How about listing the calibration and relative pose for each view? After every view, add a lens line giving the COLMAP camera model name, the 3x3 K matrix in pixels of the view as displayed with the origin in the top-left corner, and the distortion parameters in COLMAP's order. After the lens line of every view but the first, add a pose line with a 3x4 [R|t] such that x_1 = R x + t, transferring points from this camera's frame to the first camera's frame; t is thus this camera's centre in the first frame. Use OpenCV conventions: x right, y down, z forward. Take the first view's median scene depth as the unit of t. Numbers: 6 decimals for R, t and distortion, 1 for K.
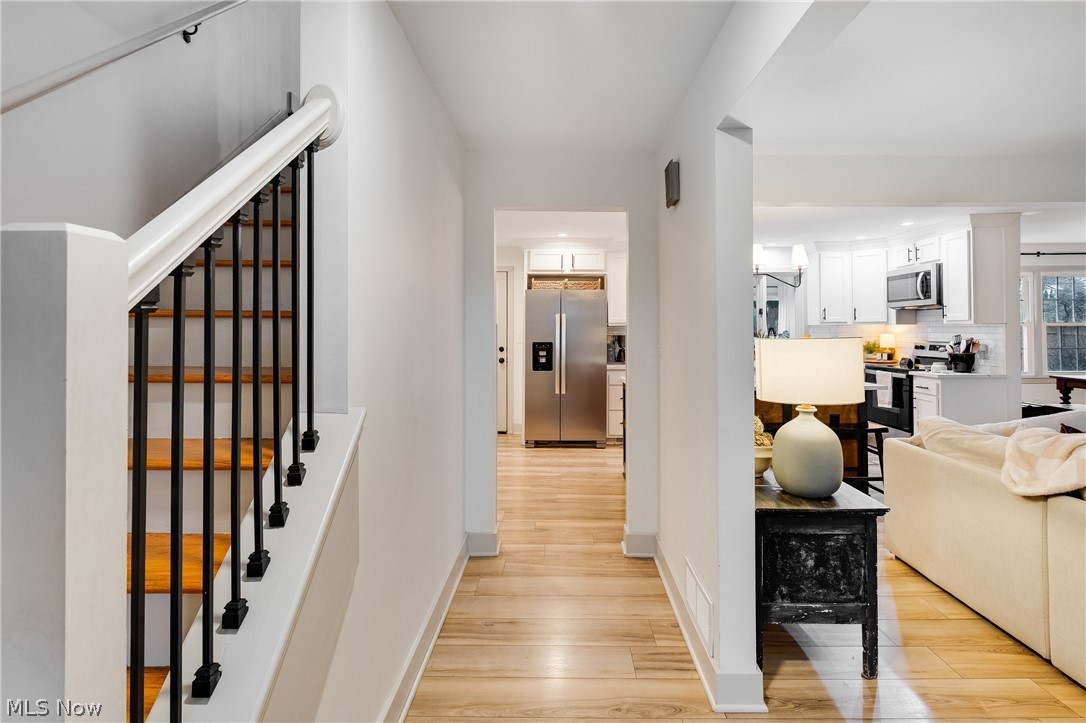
lens RADIAL K [[520.1, 0, 568.2], [0, 520.1, 322.2], [0, 0, 1]] dist [0.000685, -0.000458]
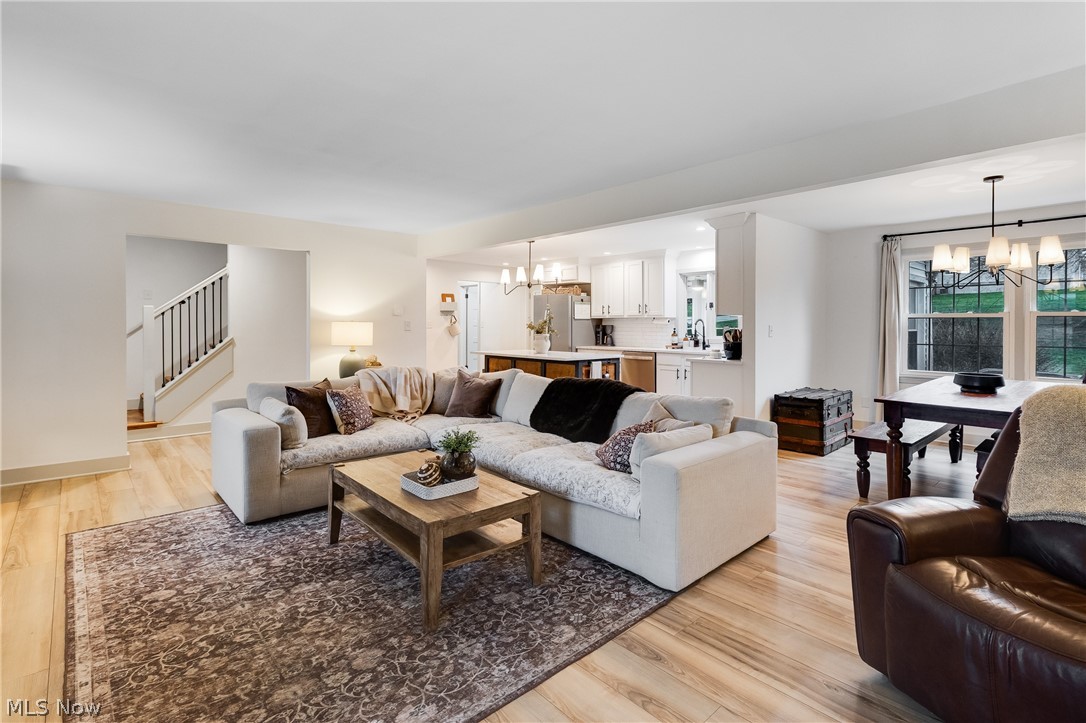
lens RADIAL K [[520.1, 0, 568.2], [0, 520.1, 322.2], [0, 0, 1]] dist [0.000685, -0.000458]
pose [[0.689695, 0.004132, -0.724089, 1.137626], [0.002983, 0.999959, 0.008547, 0.006436], [0.724094, -0.008054, 0.689654, -0.008265]]
